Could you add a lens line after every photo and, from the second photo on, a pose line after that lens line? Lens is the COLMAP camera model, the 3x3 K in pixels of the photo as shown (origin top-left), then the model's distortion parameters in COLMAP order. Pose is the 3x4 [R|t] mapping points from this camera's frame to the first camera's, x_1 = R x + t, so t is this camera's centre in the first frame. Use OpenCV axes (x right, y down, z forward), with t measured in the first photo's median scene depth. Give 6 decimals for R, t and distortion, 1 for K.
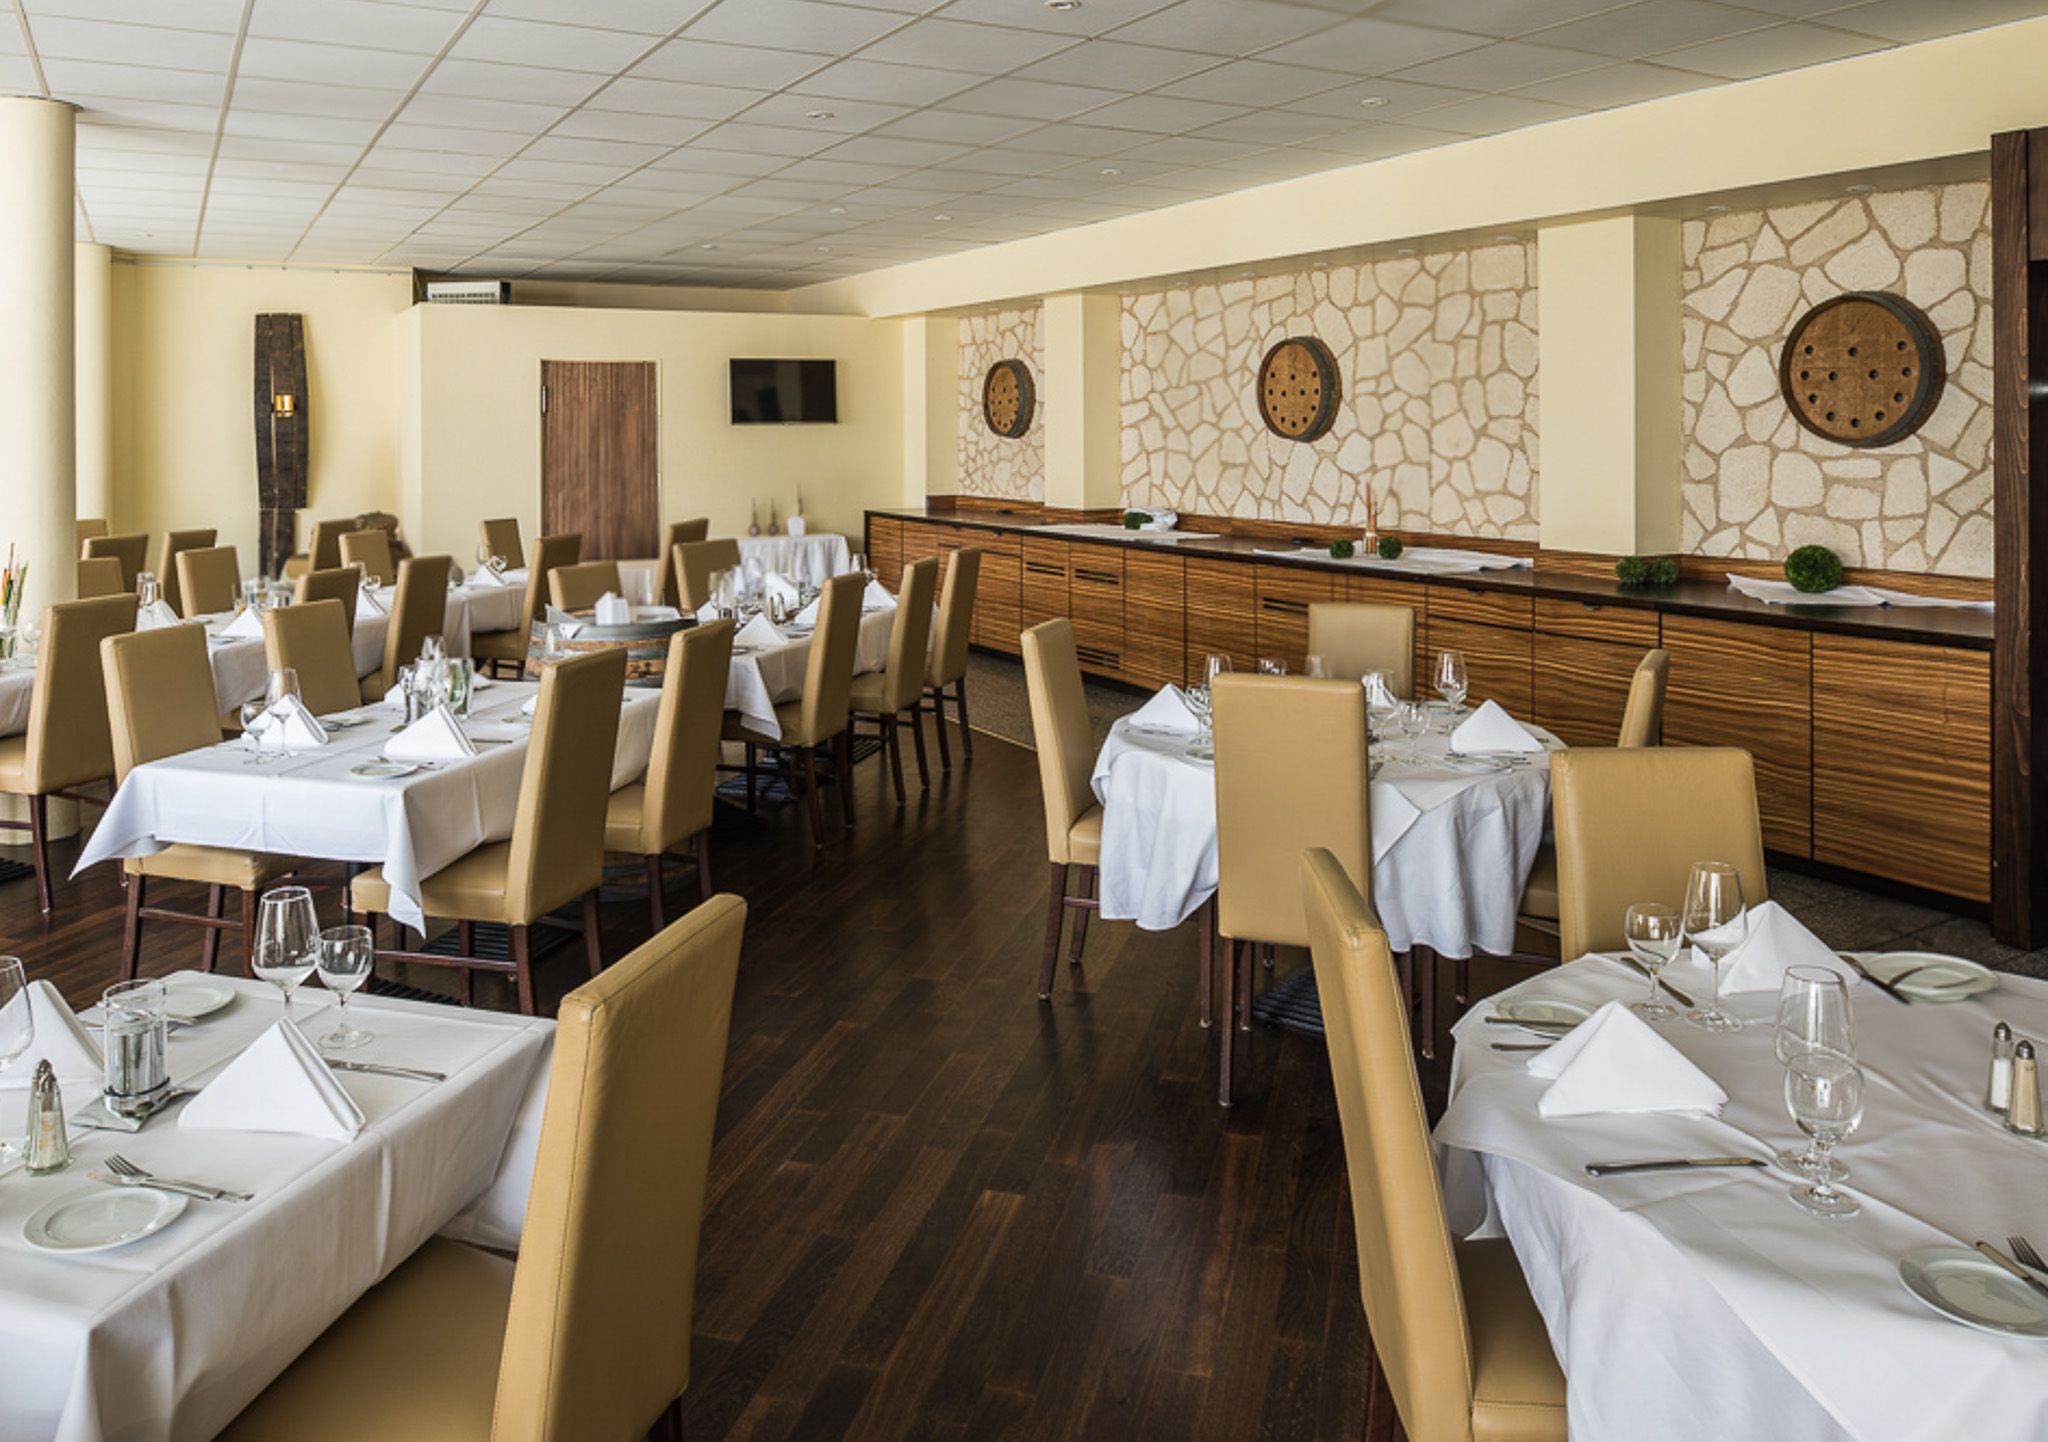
lens RADIAL K [[1455.6, 0, 1024.9], [0, 1455.6, 730.8], [0, 0, 1]] dist [0.000547, 0.010798]
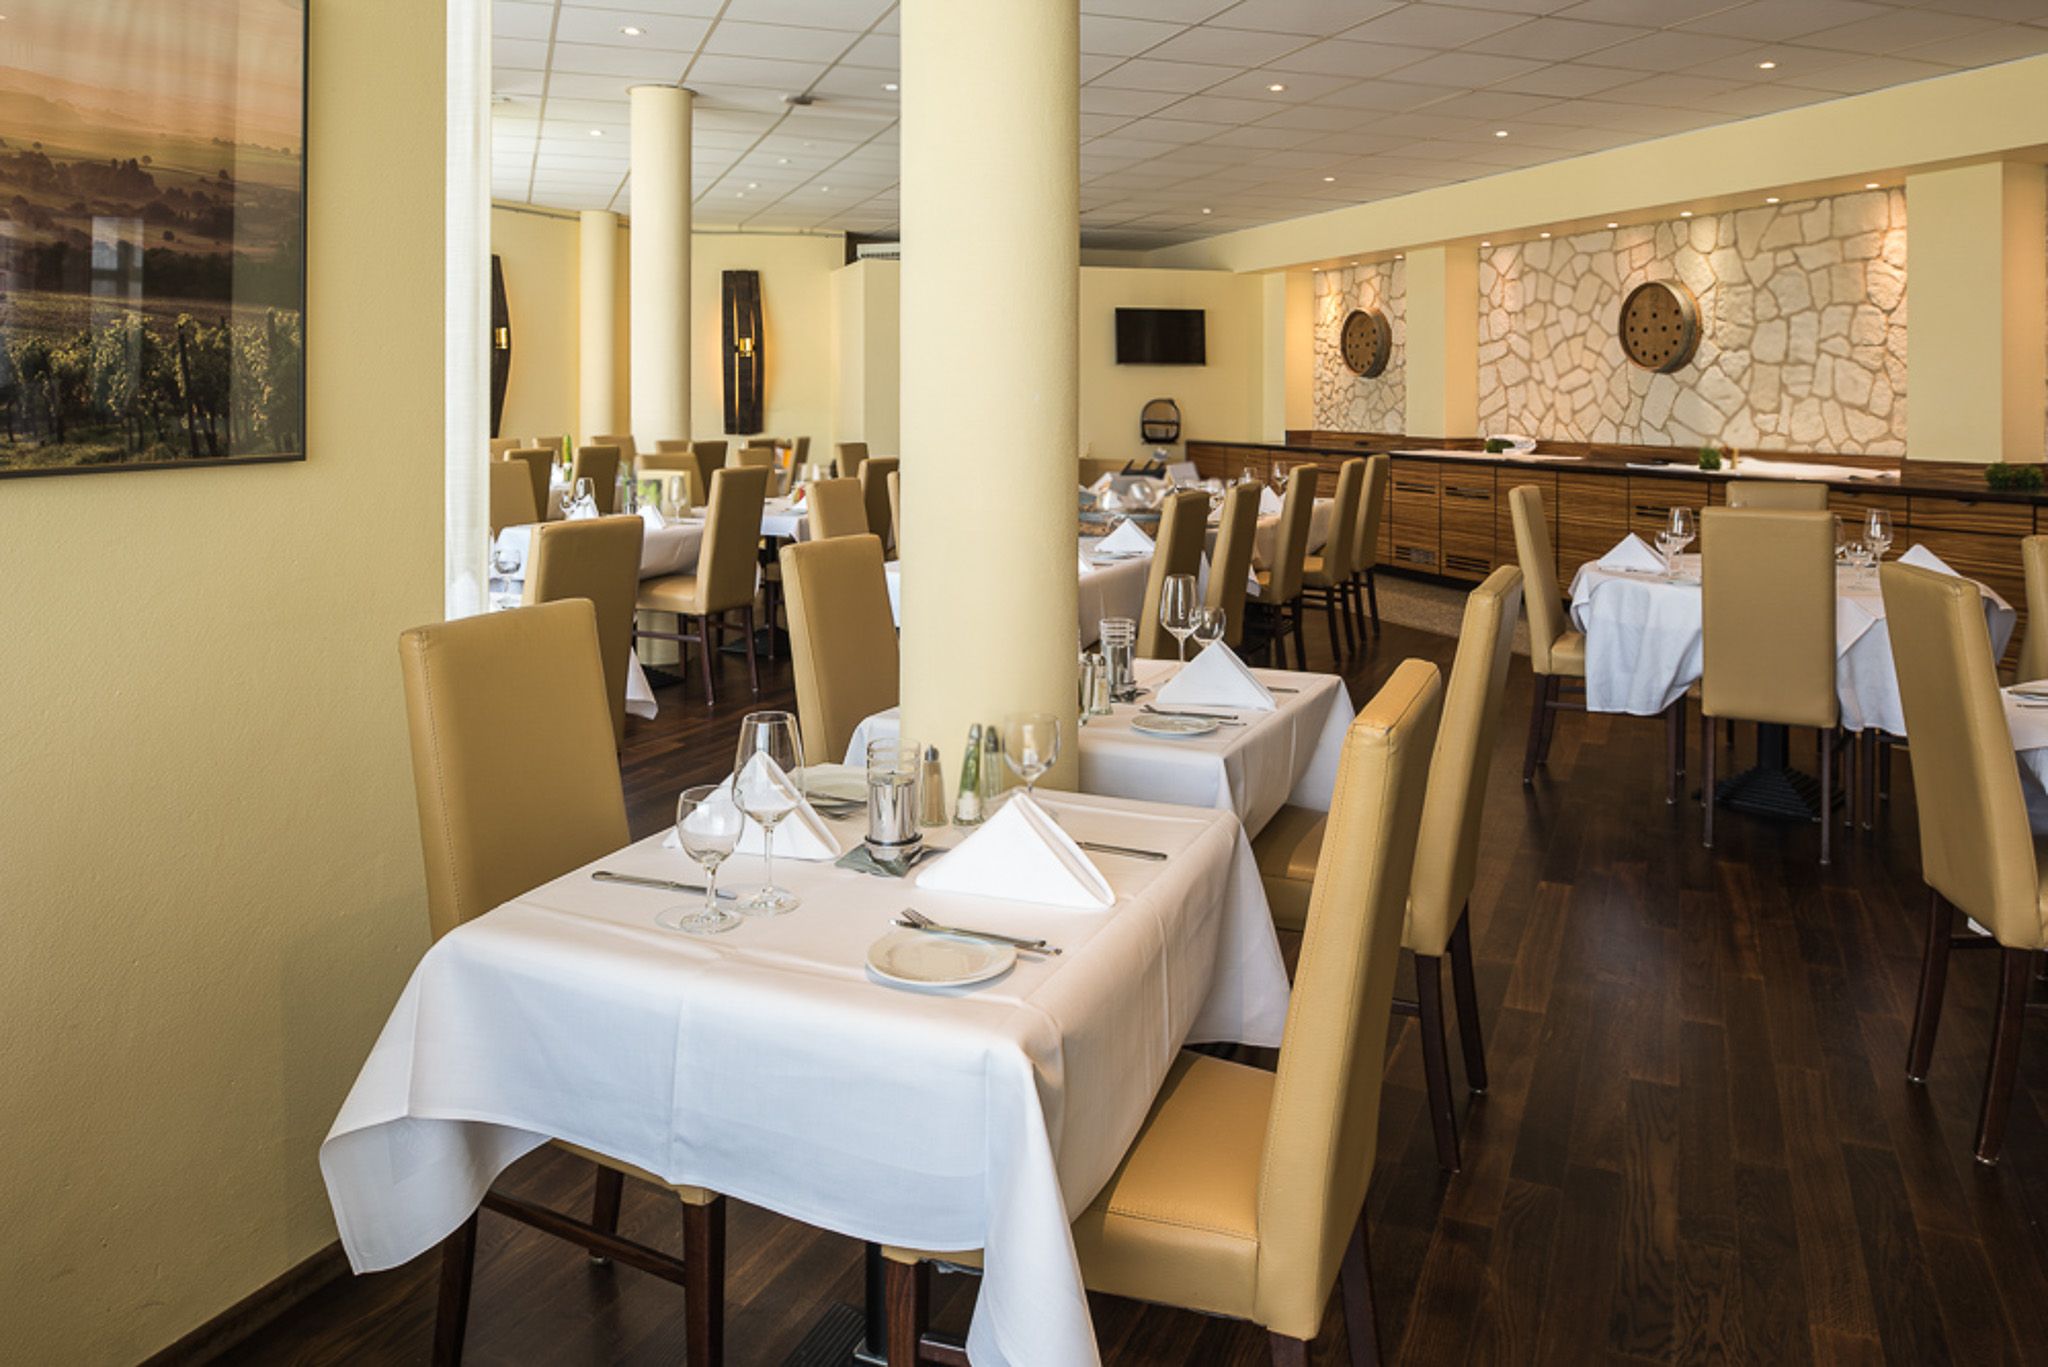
lens RADIAL K [[1482.9, 0, 1027.7], [0, 1482.9, 684.9], [0, 0, 1]] dist [-0.007507, 0.000921]
pose [[0.991835, 0.027013, -0.124631, -0.140506], [-0.030370, 0.999223, -0.025115, 0.080676], [0.123856, 0.028695, 0.991885, -0.167887]]
